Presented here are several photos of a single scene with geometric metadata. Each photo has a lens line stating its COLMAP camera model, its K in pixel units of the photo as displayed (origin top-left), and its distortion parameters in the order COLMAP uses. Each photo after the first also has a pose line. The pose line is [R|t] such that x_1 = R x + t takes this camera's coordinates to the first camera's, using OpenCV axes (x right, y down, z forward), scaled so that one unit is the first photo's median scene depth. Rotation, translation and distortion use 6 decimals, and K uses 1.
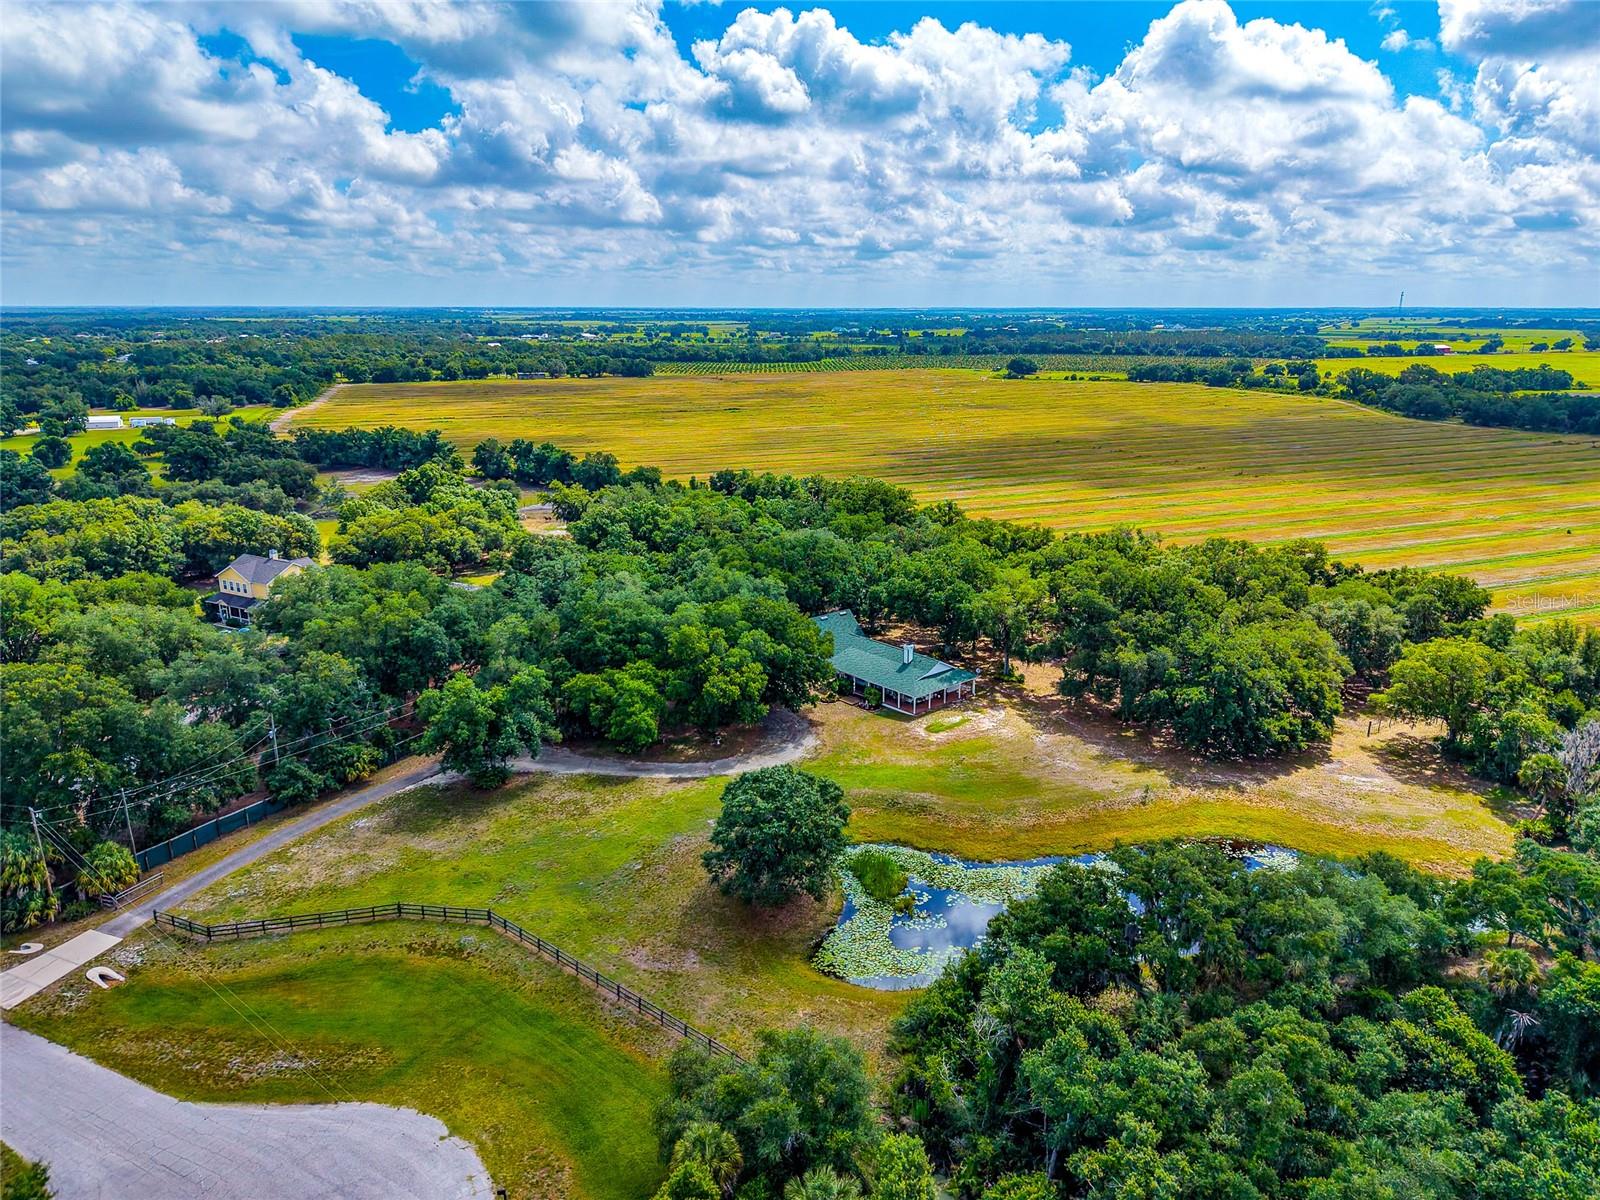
lens RADIAL K [[1105.8, 0, 782.8], [0, 1105.8, 527.9], [0, 0, 1]] dist [0.024632, -0.003772]
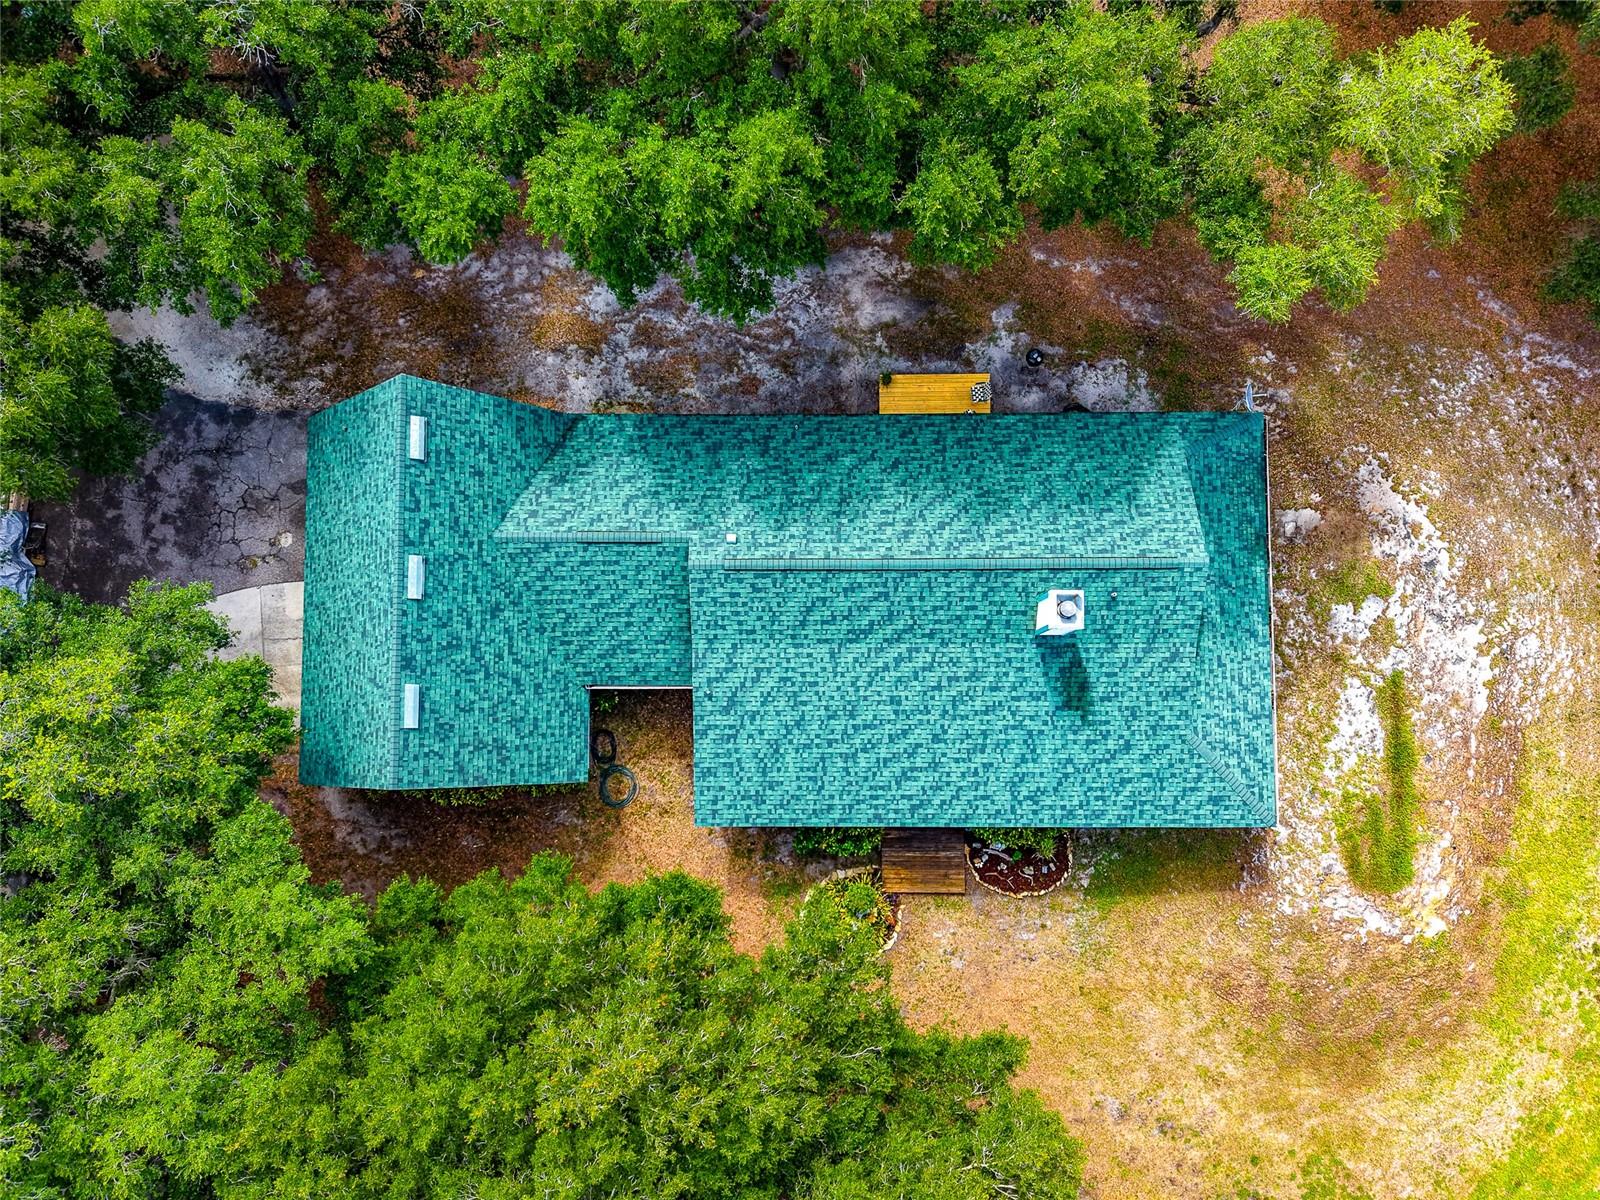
lens RADIAL K [[1122.9, 0, 804.9], [0, 1122.9, 682.0], [0, 0, 1]] dist [0.037573, -0.037995]
pose [[0.646518, -0.761614, 0.044251, 0.061792], [0.147329, 0.181556, 0.972282, -0.095856], [-0.748538, -0.622078, 0.229587, 0.956555]]
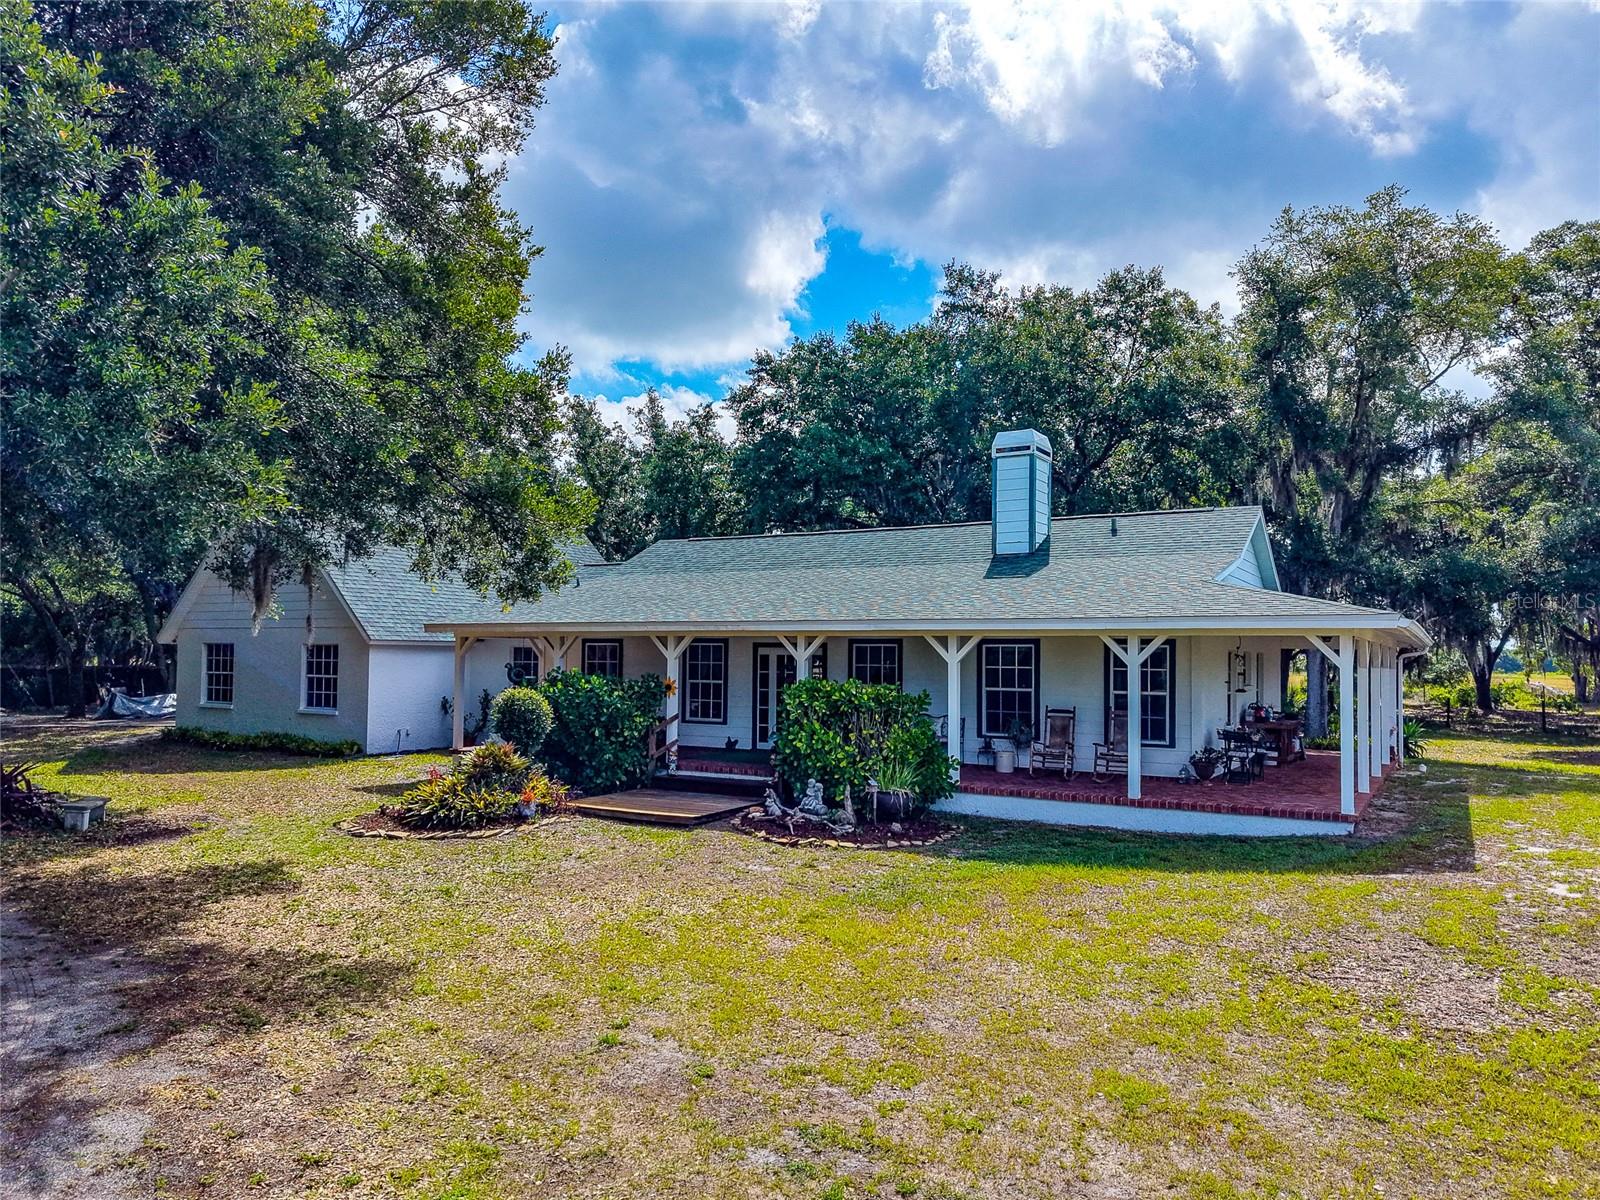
lens RADIAL K [[1135.5, 0, 802.1], [0, 1135.5, 614.3], [0, 0, 1]] dist [0.038626, -0.036820]
pose [[0.949990, 0.016622, 0.311837, 0.035516], [0.053908, 0.974862, -0.216191, 0.158330], [-0.307592, 0.222190, 0.925213, 0.851008]]
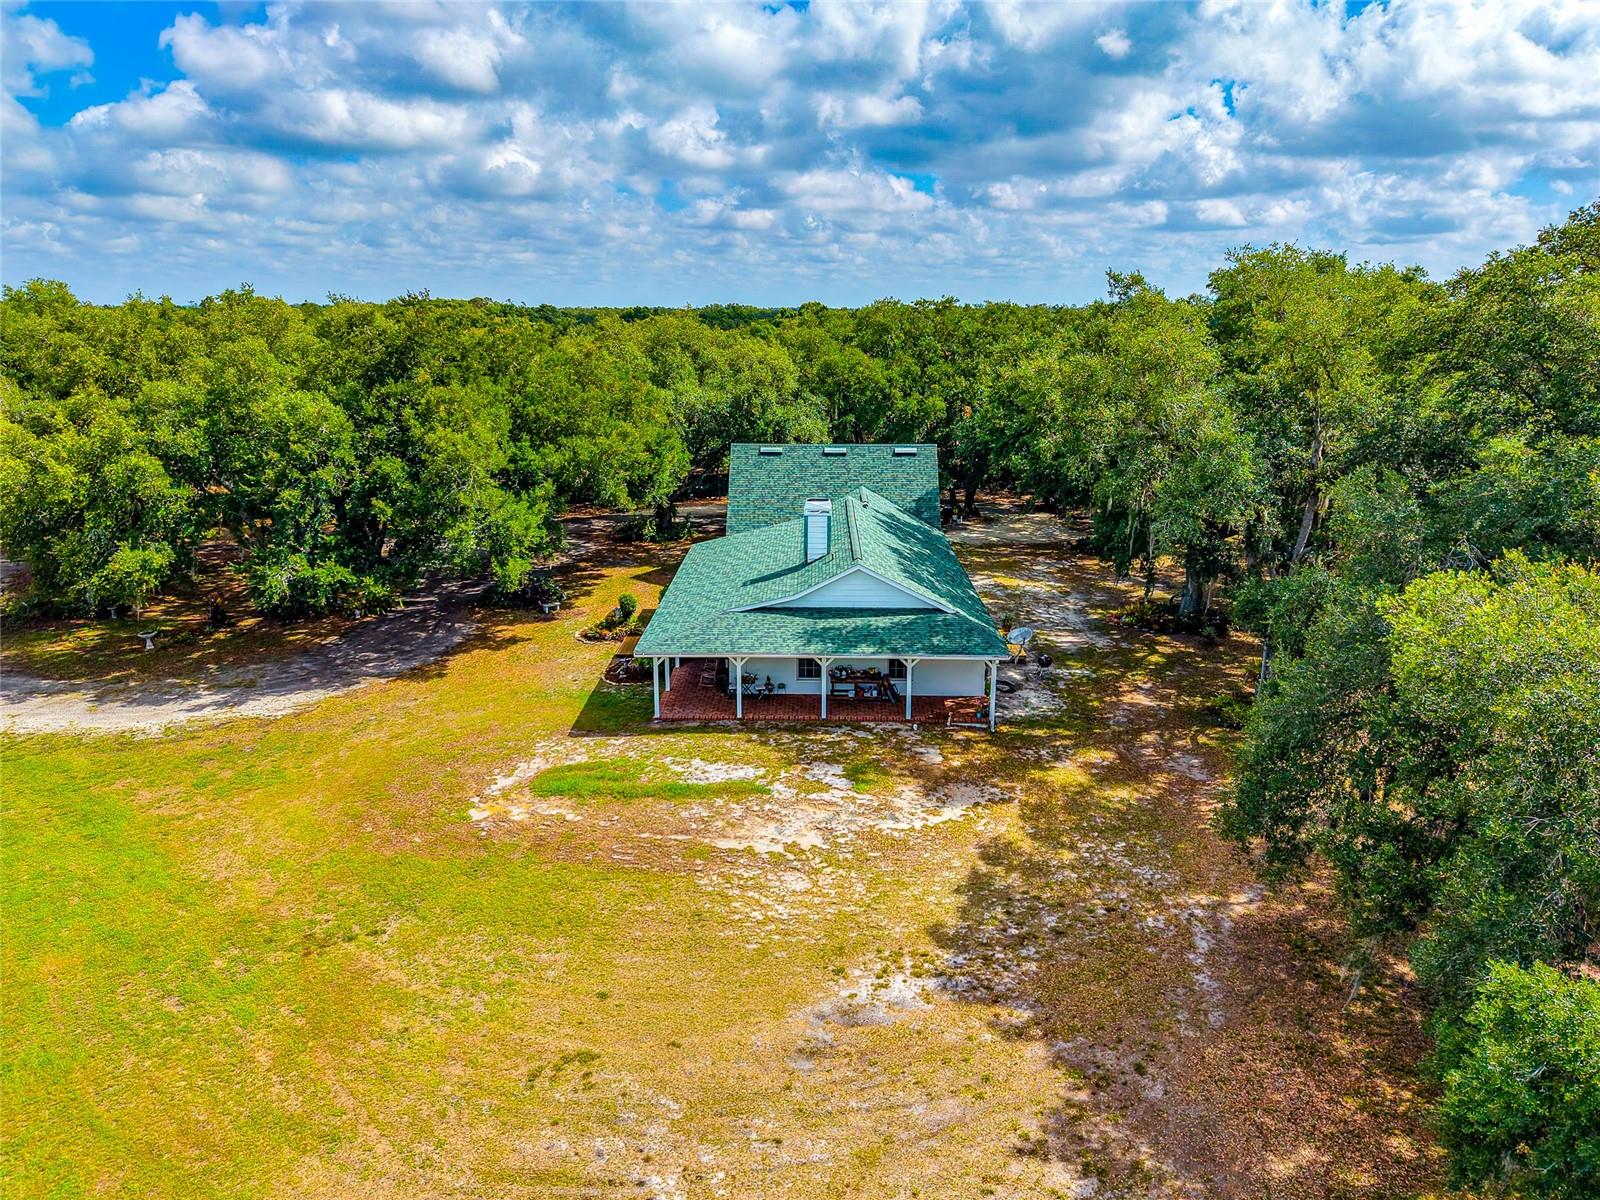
lens RADIAL K [[1102.1, 0, 795.2], [0, 1102.1, 566.7], [0, 0, 1]] dist [0.037343, -0.030382]
pose [[0.746804, 0.147925, -0.648385, 0.292404], [-0.126333, 0.988751, 0.080069, 0.097783], [0.652935, 0.022117, 0.757091, 0.758832]]
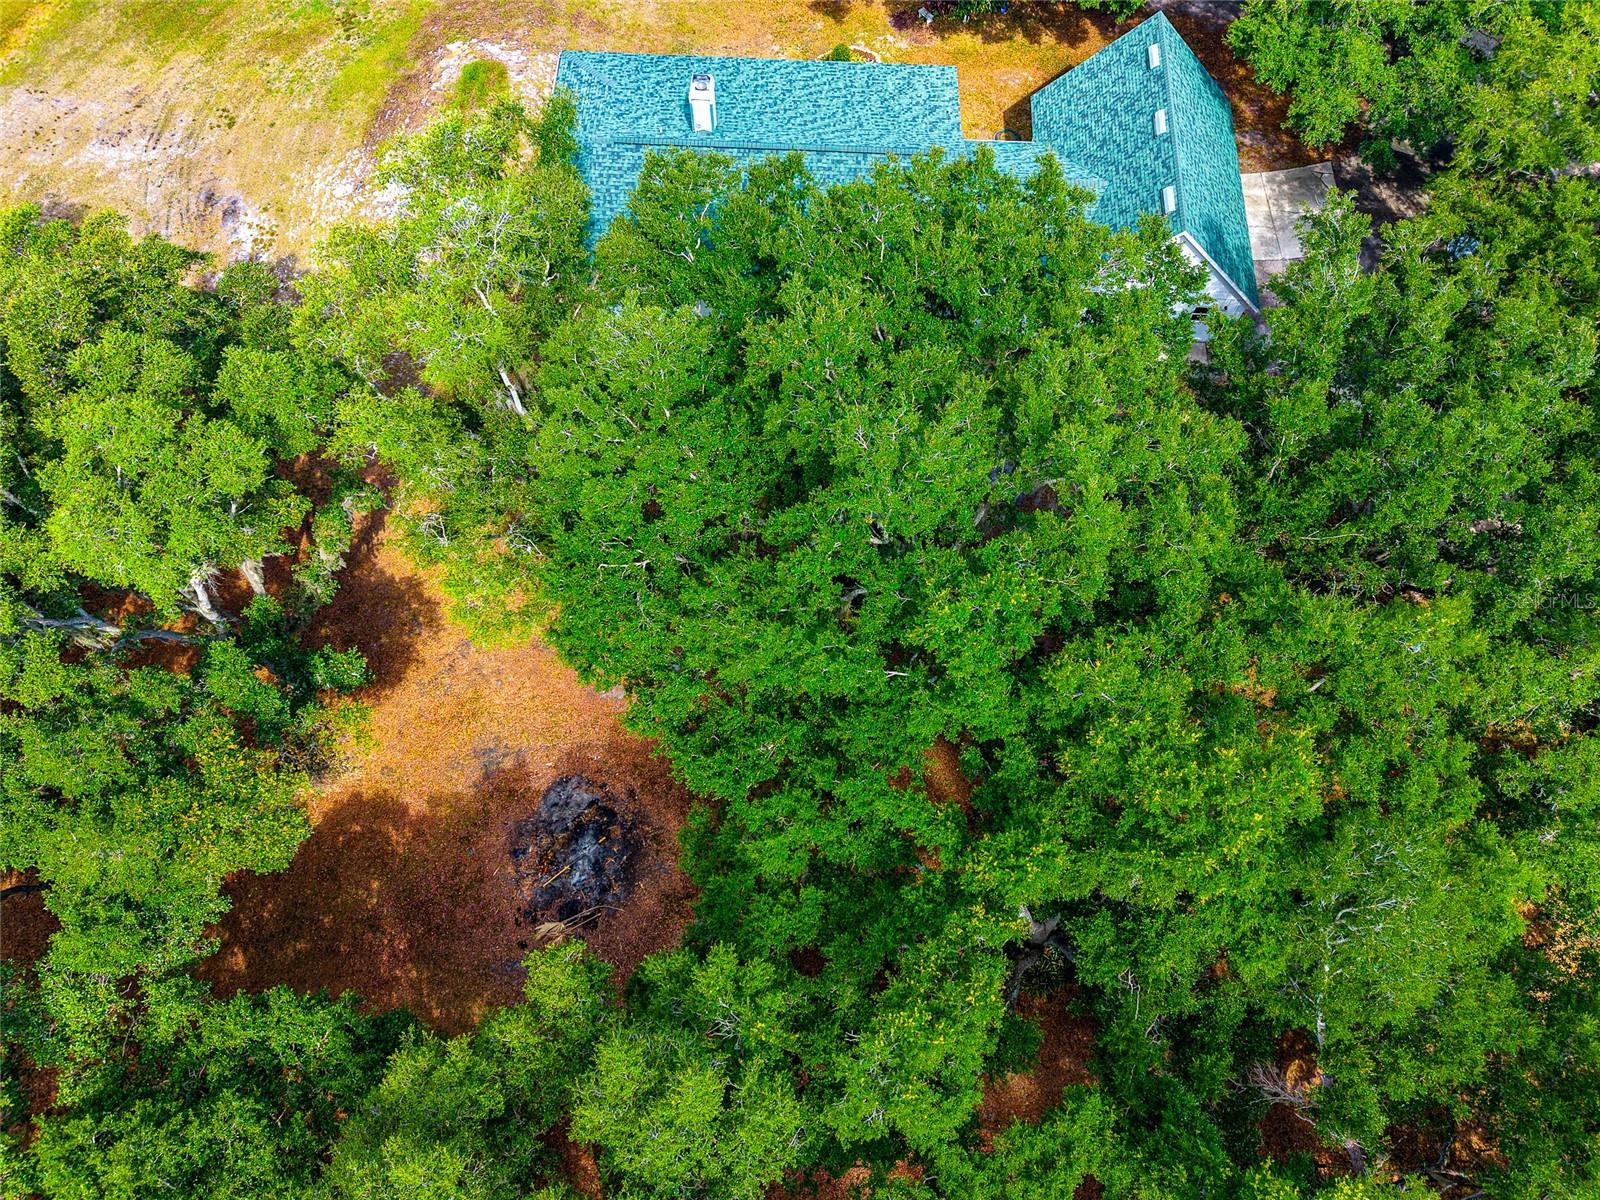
lens RADIAL K [[1102.1, 0, 795.2], [0, 1102.1, 566.7], [0, 0, 1]] dist [0.037343, -0.030382]
pose [[-0.684698, 0.660545, -0.308009, 0.263254], [-0.142208, 0.293405, 0.945352, -0.132327], [0.714819, 0.691082, -0.106959, 1.108183]]
